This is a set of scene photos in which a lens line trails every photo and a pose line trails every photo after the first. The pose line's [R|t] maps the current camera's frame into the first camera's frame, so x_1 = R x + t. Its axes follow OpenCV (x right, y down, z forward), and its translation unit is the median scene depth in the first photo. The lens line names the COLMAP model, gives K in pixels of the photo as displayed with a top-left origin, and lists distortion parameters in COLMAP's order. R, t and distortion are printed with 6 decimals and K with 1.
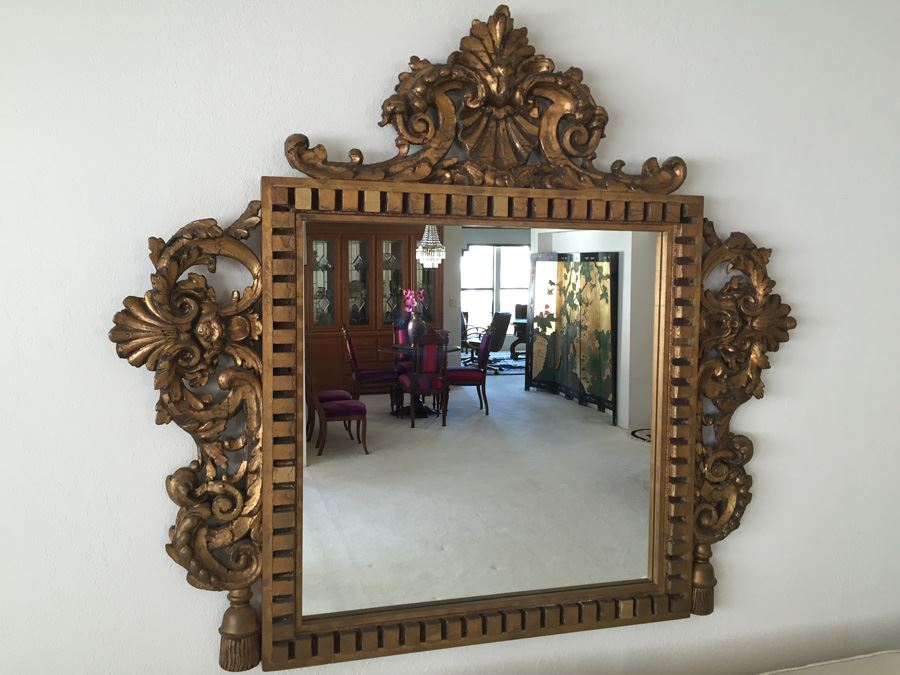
lens RADIAL K [[776.6, 0, 446.5], [0, 776.6, 334.0], [0, 0, 1]] dist [0.094675, -0.138857]
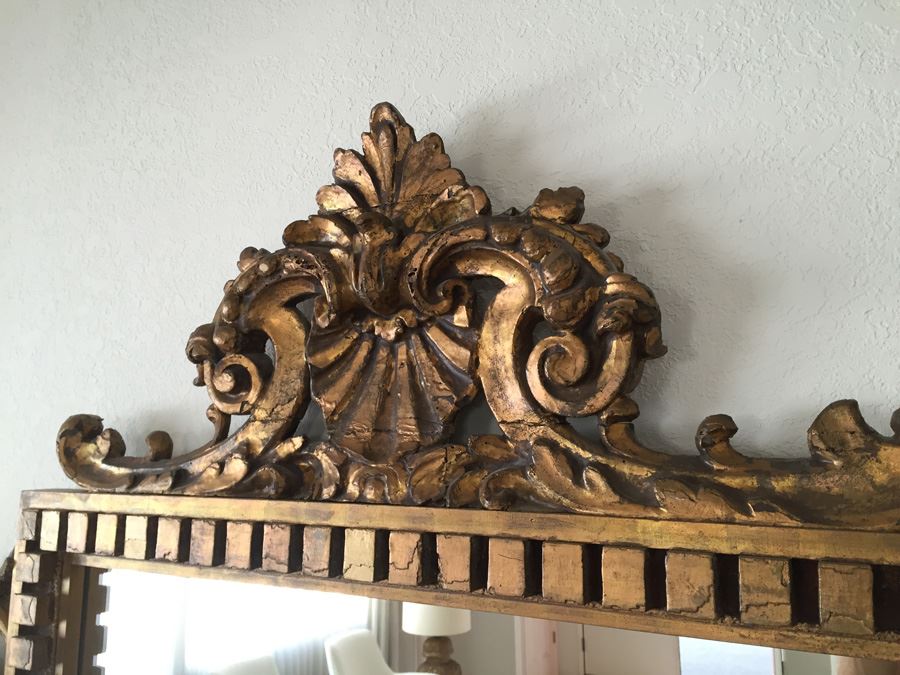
lens RADIAL K [[776.6, 0, 446.5], [0, 776.6, 334.0], [0, 0, 1]] dist [0.094675, -0.138857]
pose [[0.696285, -0.115260, -0.708451, 0.400799], [-0.055599, 0.975396, -0.213334, -0.191581], [0.715609, 0.187931, 0.672745, 0.740900]]
